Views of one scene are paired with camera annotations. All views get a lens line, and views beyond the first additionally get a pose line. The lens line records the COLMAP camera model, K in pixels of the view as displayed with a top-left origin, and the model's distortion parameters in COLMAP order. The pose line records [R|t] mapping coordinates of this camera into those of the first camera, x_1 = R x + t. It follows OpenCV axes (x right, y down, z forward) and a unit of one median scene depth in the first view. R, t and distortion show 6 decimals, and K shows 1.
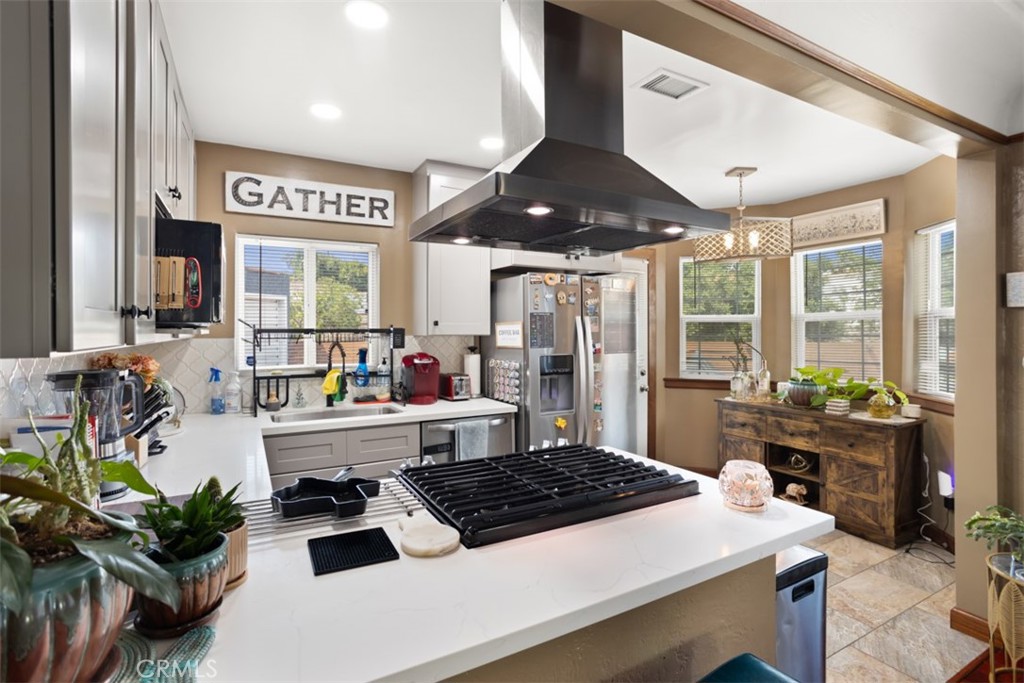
lens RADIAL K [[492.2, 0, 510.3], [0, 492.2, 325.8], [0, 0, 1]] dist [-0.047601, 0.030146]
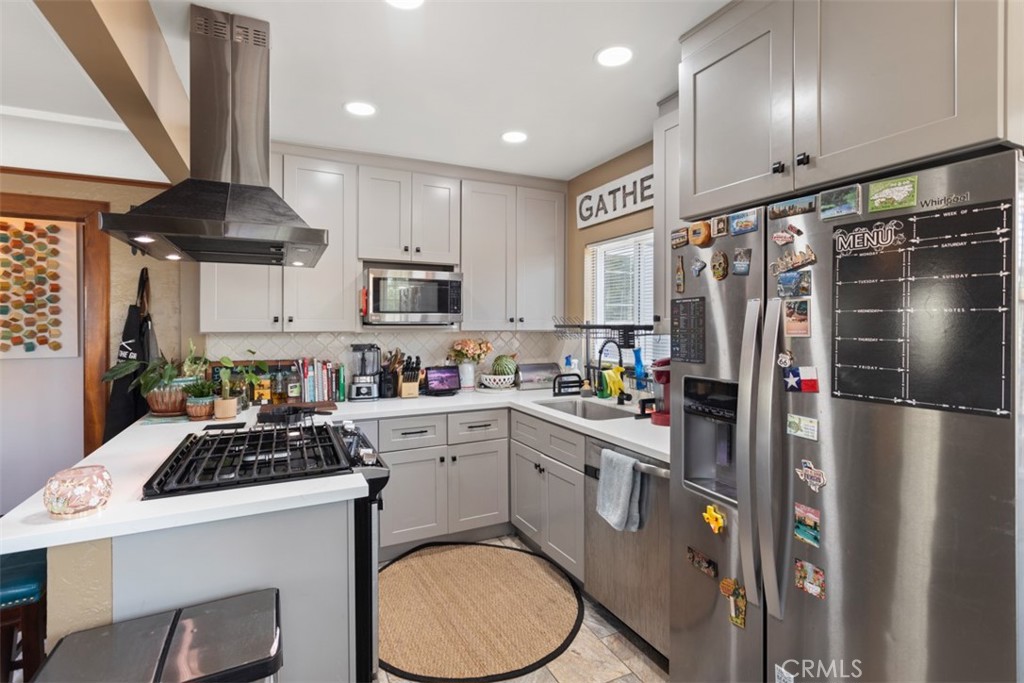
lens RADIAL K [[484.1, 0, 508.8], [0, 484.1, 329.8], [0, 0, 1]] dist [0.014173, 0.000358]
pose [[-0.055661, 0.014521, -0.998344, 0.609278], [0.002254, 0.999894, 0.014418, 0.000479], [0.998447, -0.001447, -0.055688, 0.827594]]
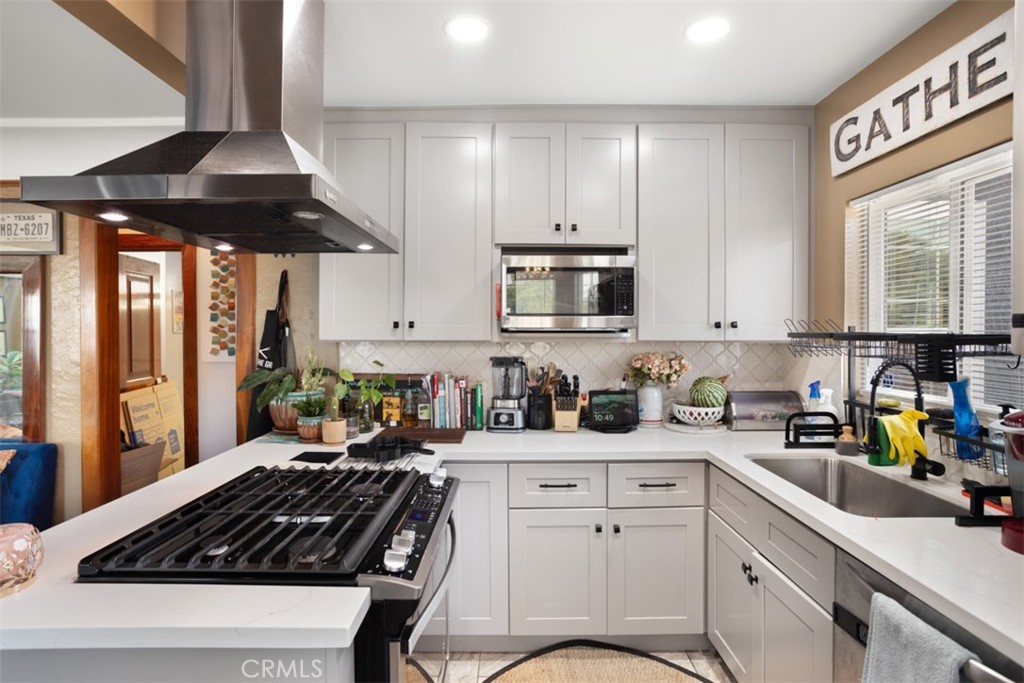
lens RADIAL K [[515.8, 0, 510.9], [0, 515.8, 334.1], [0, 0, 1]] dist [-0.054500, 0.033012]
pose [[-0.480072, 0.009741, -0.877175, 0.328029], [0.002254, 0.999949, 0.009871, -0.000484], [0.877226, 0.002762, -0.480069, 0.870075]]
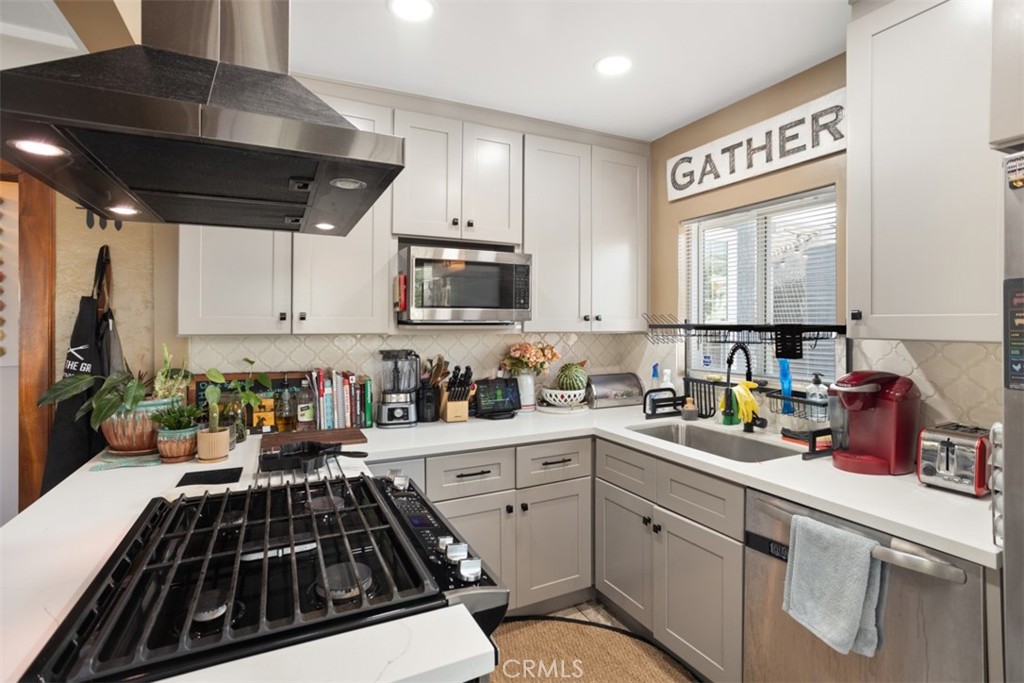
lens RADIAL K [[492.2, 0, 510.3], [0, 492.2, 325.8], [0, 0, 1]] dist [-0.047601, 0.030146]
pose [[-0.044553, 0.006072, -0.998989, 0.366416], [0.001868, 0.999980, 0.005995, 0.002074], [0.999005, -0.001599, -0.044564, 0.676203]]
